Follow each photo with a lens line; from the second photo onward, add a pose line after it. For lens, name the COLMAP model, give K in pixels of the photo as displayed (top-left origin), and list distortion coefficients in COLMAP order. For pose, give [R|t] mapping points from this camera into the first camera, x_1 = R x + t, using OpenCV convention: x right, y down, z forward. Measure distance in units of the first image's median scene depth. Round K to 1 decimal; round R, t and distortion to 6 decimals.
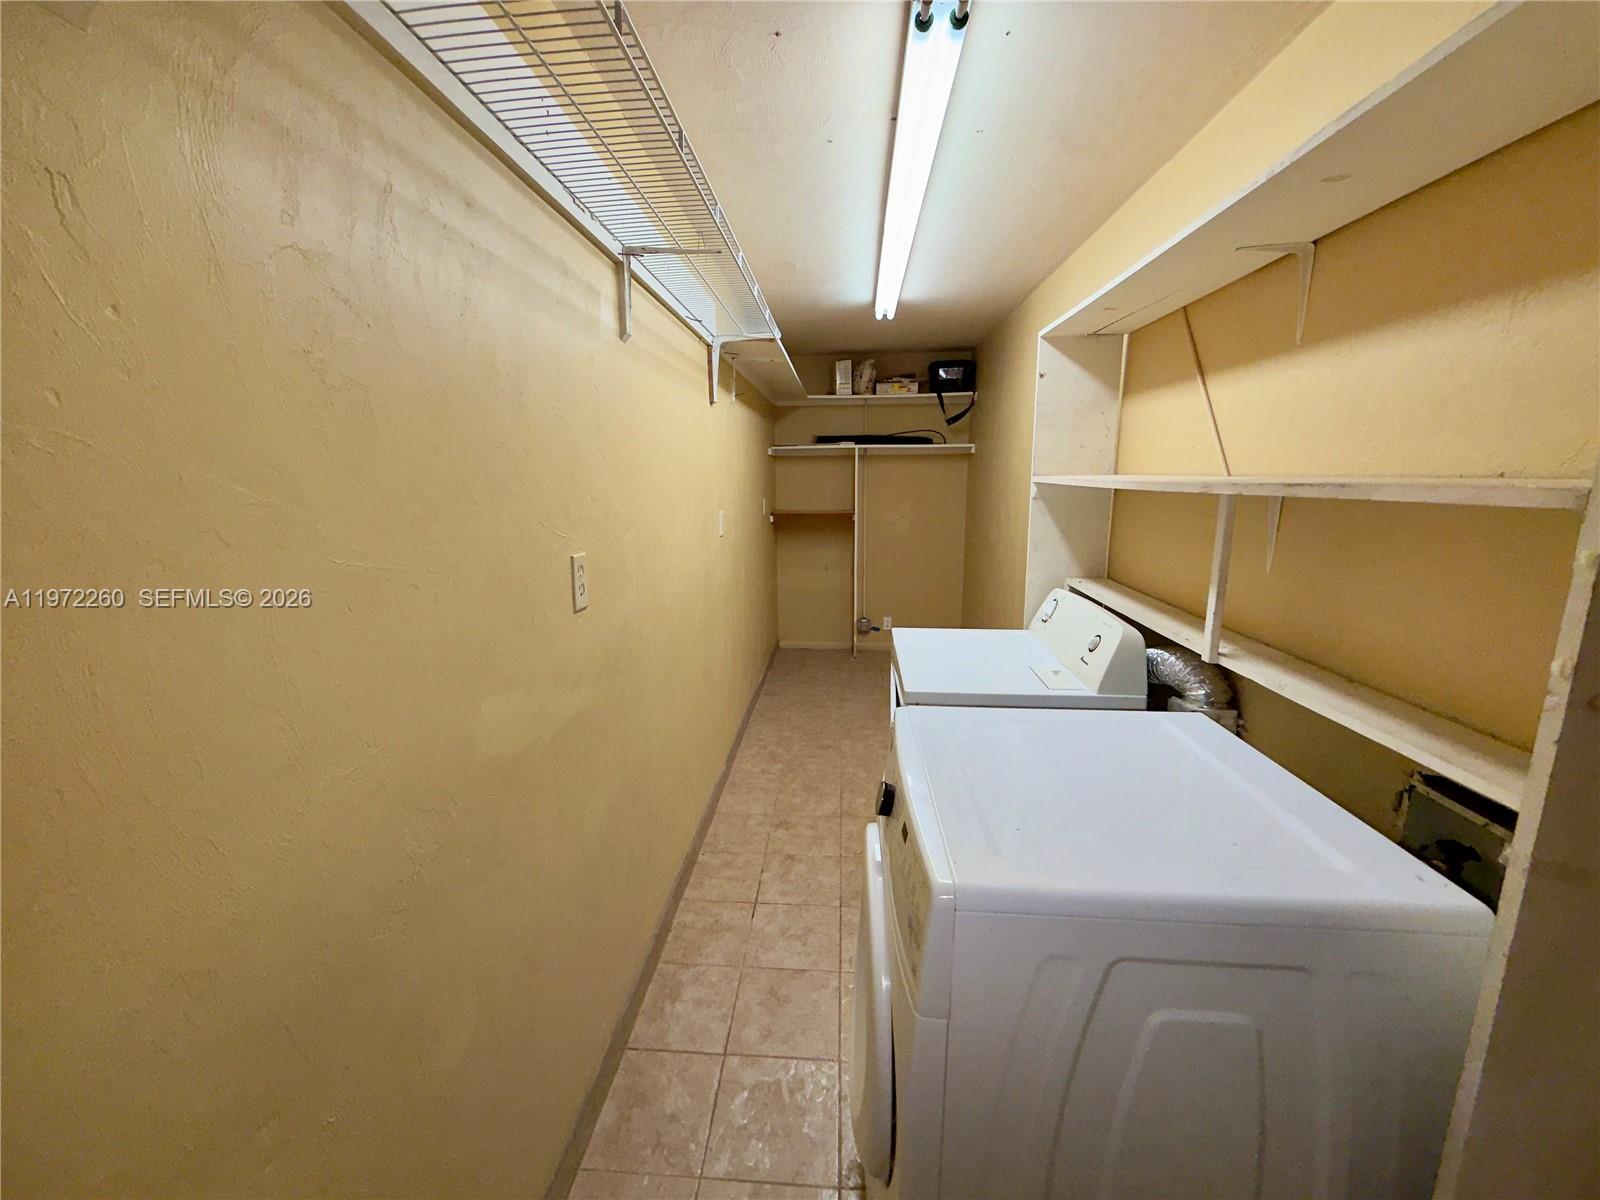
lens RADIAL K [[636.2, 0, 789.1], [0, 636.2, 599.1], [0, 0, 1]] dist [-0.014808, -0.000003]
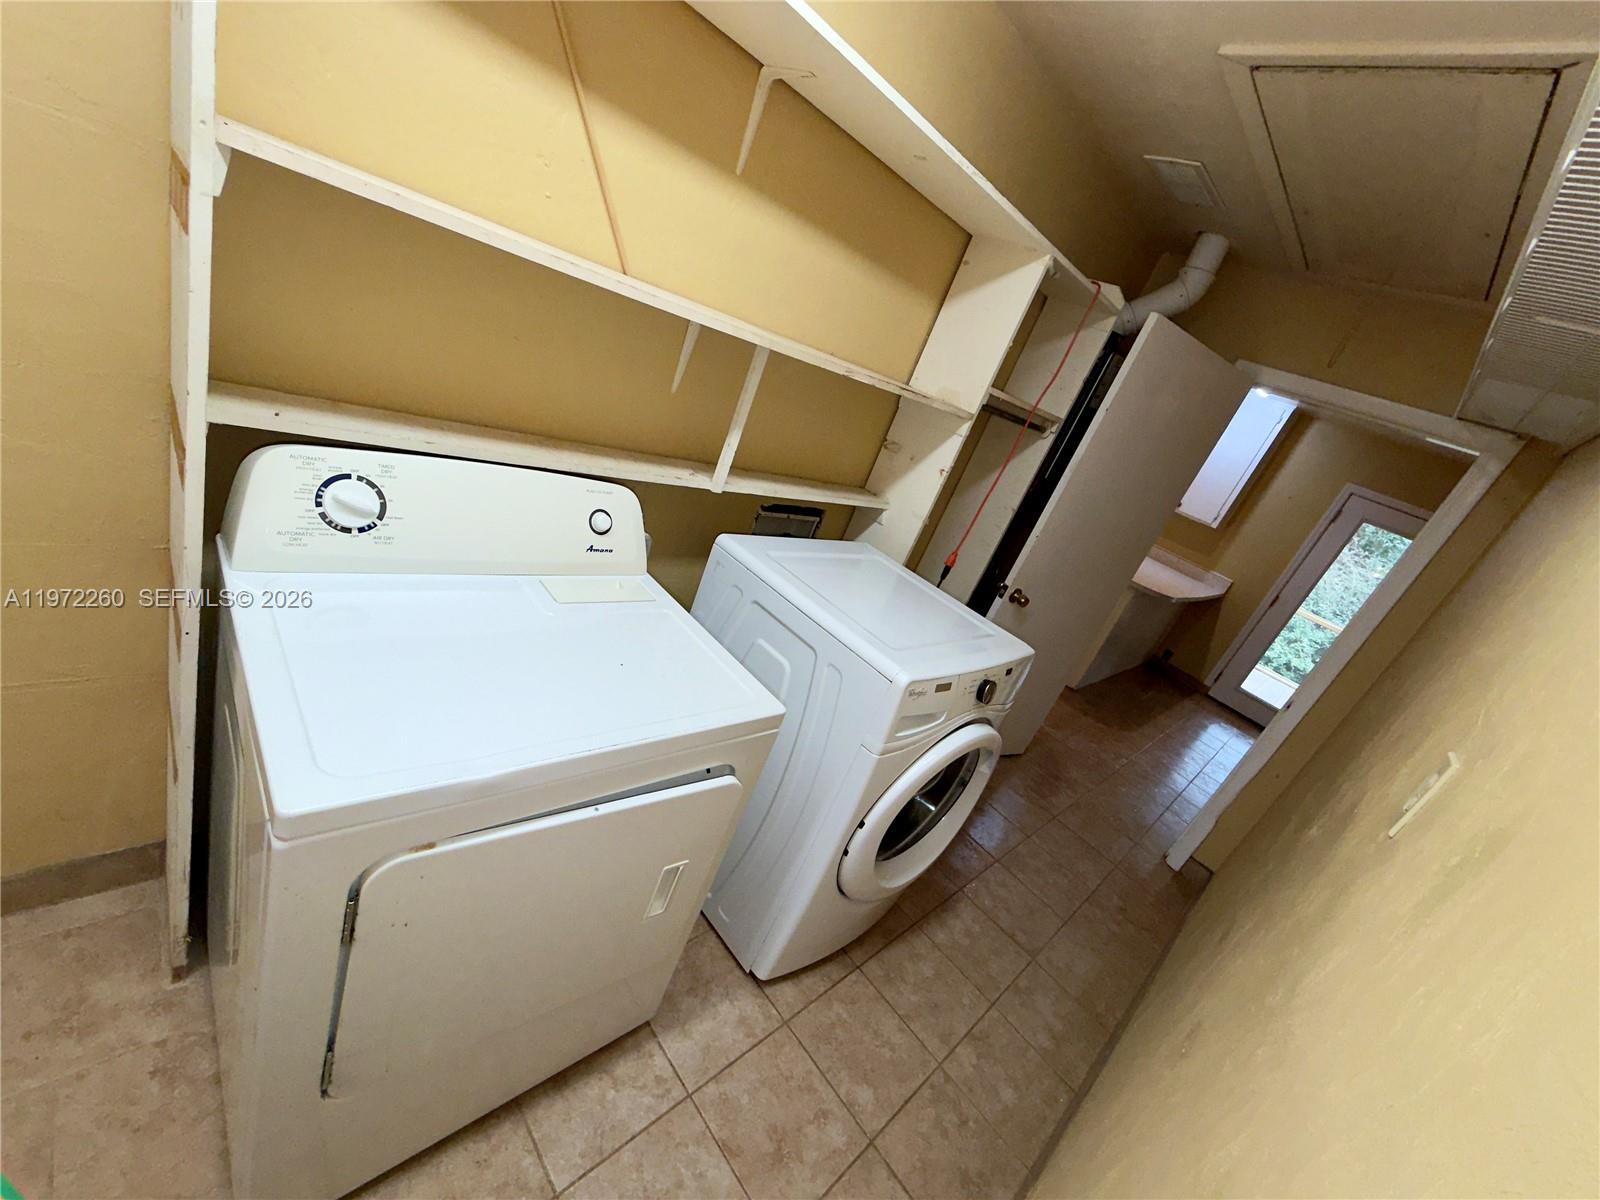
lens RADIAL K [[636.2, 0, 787.7], [0, 636.2, 596.0], [0, 0, 1]] dist [-0.014808, -0.000003]
pose [[-0.699464, -0.490194, 0.520057, -0.036298], [-0.208551, 0.836021, 0.507519, -0.107208], [-0.683562, 0.246533, -0.686997, 0.521362]]
